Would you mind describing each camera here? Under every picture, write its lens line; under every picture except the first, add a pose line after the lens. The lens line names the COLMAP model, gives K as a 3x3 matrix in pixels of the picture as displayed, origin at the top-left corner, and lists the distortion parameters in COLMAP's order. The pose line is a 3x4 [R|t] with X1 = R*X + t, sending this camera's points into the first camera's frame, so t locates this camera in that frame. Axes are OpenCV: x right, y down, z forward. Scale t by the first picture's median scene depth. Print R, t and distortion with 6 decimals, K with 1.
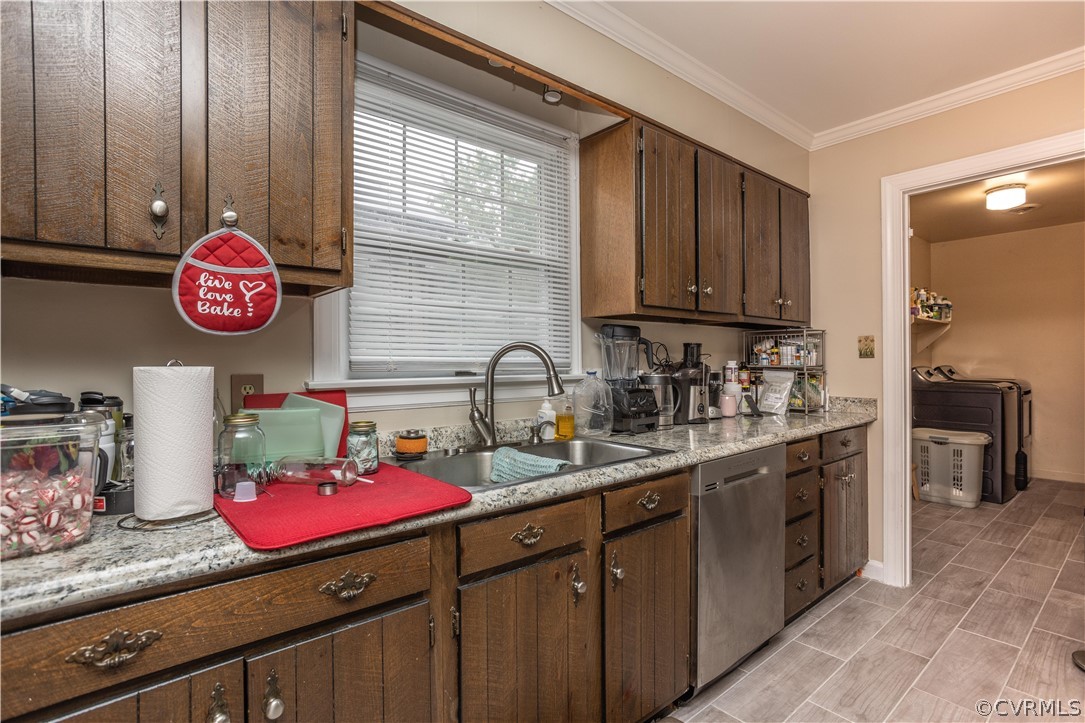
lens RADIAL K [[515.1, 0, 542.5], [0, 515.1, 361.5], [0, 0, 1]] dist [-0.053691, 0.022578]
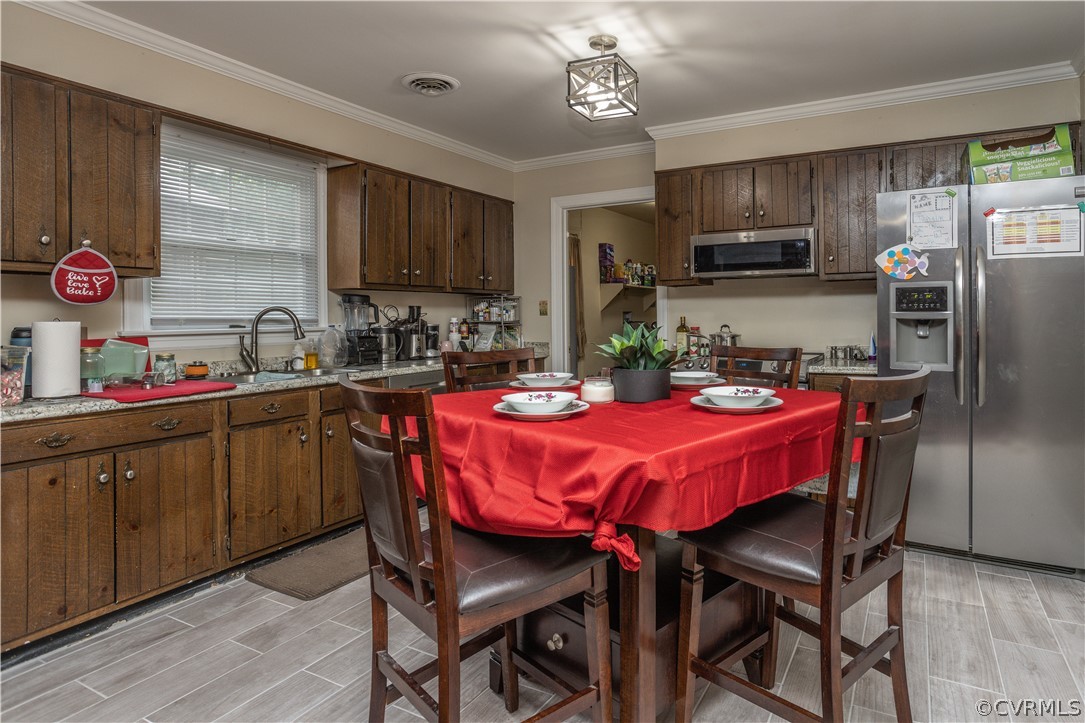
lens RADIAL K [[593.2, 0, 615.2], [0, 593.2, 313.2], [0, 0, 1]] dist [-0.060235, 0.041229]
pose [[0.918589, 0.000595, 0.395213, 0.200676], [0.002546, 0.999969, -0.007424, -0.000271], [-0.395205, 0.007826, 0.918560, -1.047523]]
